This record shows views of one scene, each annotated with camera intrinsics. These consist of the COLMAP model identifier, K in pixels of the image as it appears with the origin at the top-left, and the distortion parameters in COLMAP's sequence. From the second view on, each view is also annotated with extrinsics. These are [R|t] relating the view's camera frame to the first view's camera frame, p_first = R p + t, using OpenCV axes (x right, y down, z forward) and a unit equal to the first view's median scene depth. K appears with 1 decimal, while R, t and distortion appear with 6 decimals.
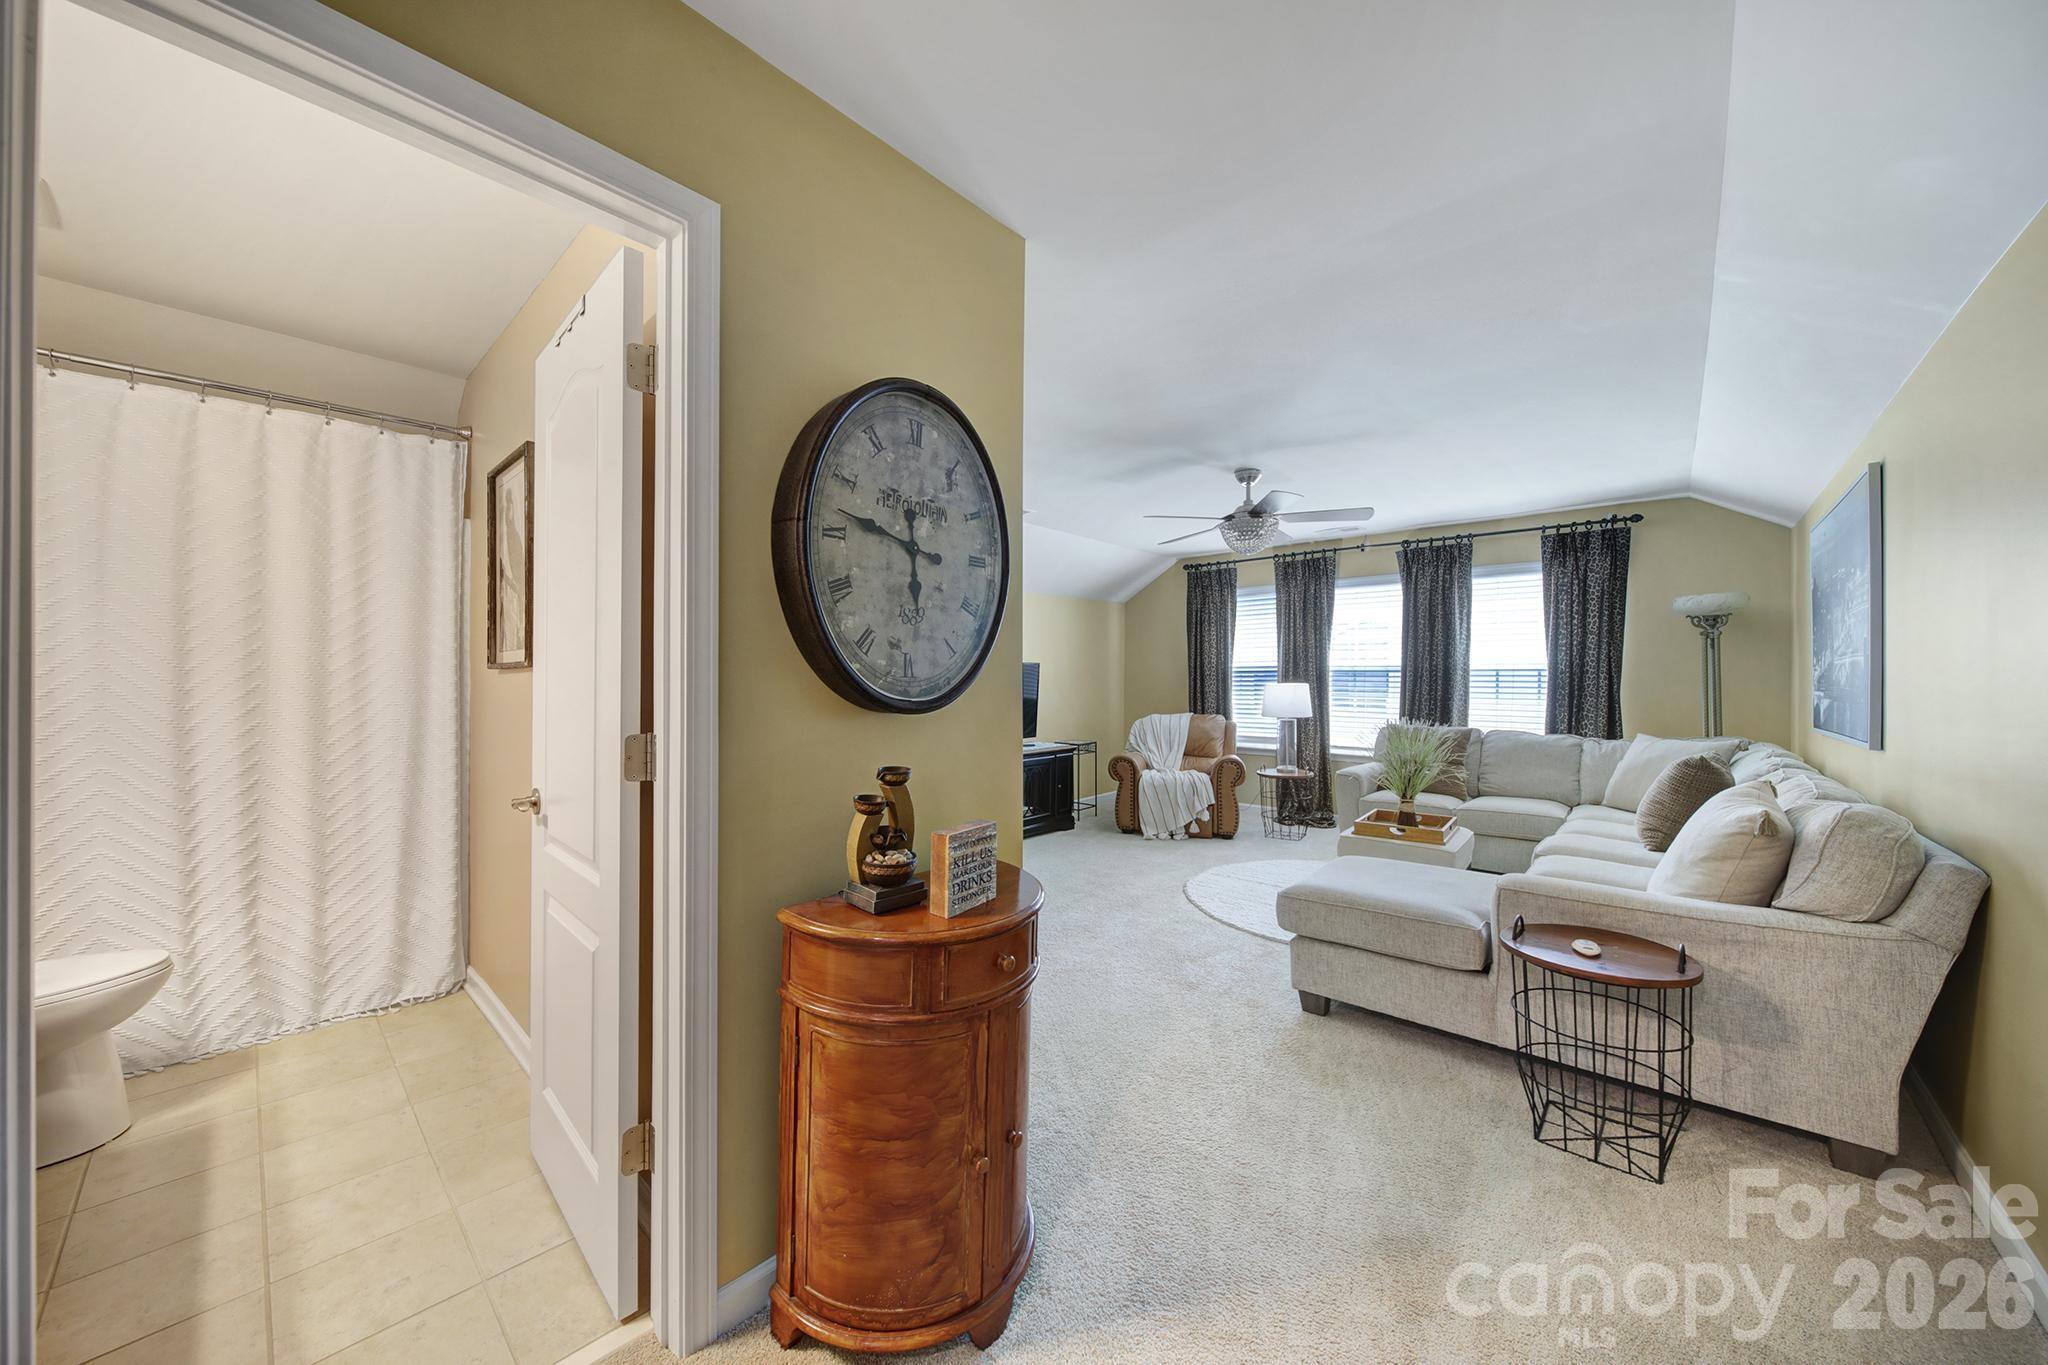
lens RADIAL K [[720.7, 0, 1012.2], [0, 720.7, 684.7], [0, 0, 1]] dist [-0.005051, -0.000024]
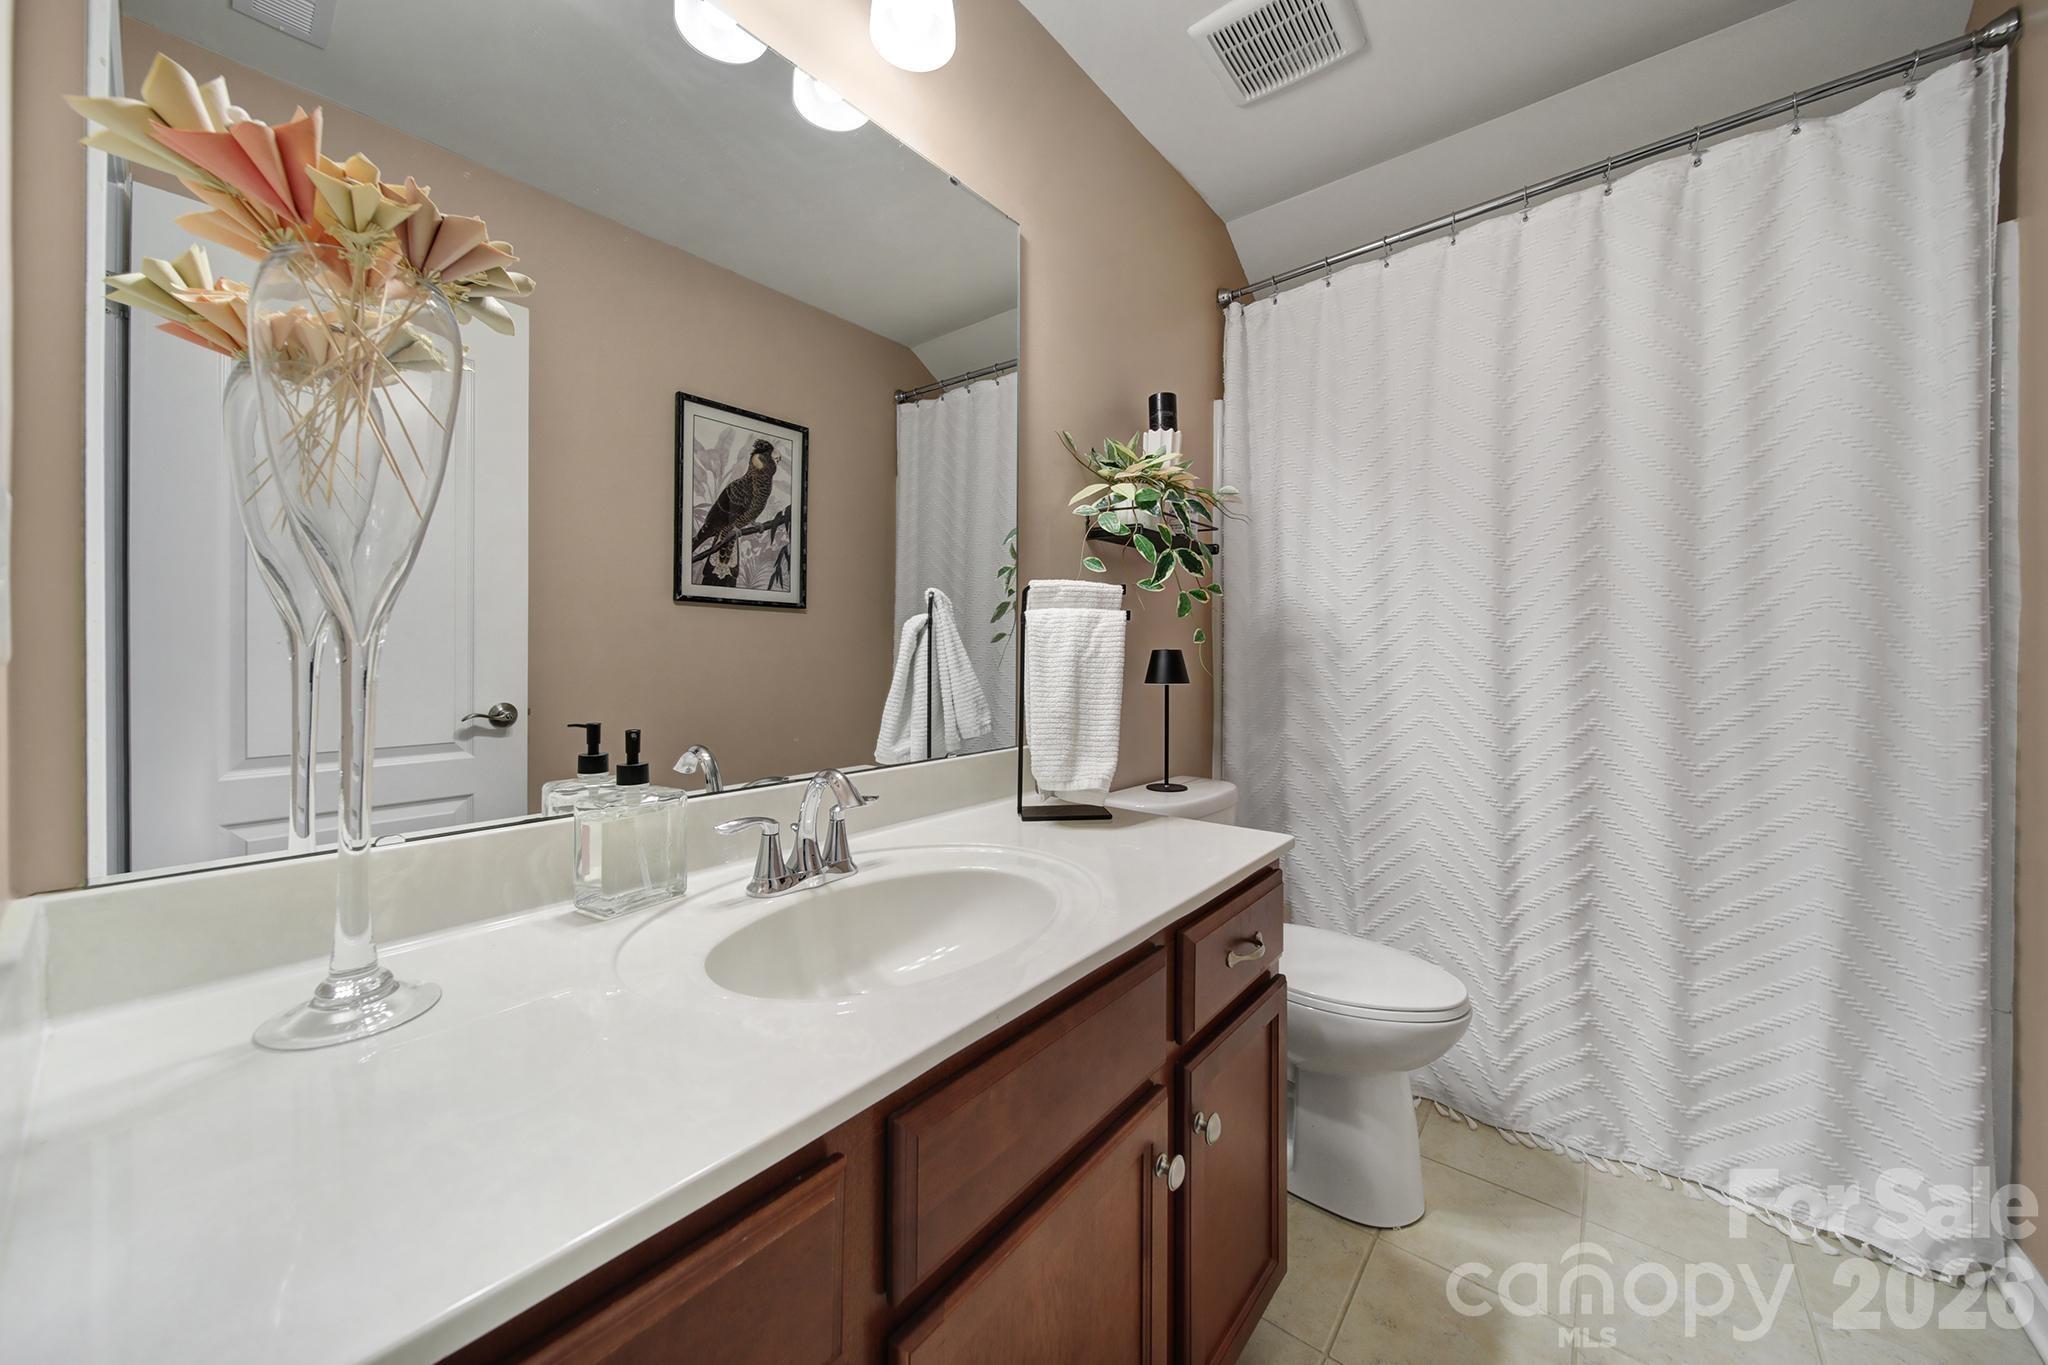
lens RADIAL K [[720.7, 0, 1035.4], [0, 720.7, 650.6], [0, 0, 1]] dist [-0.005051, -0.000024]
pose [[0.060989, -0.001881, -0.998137, -0.419904], [-0.001642, 0.999997, -0.001985, 0.039747], [0.998137, 0.001760, 0.060986, 0.441522]]
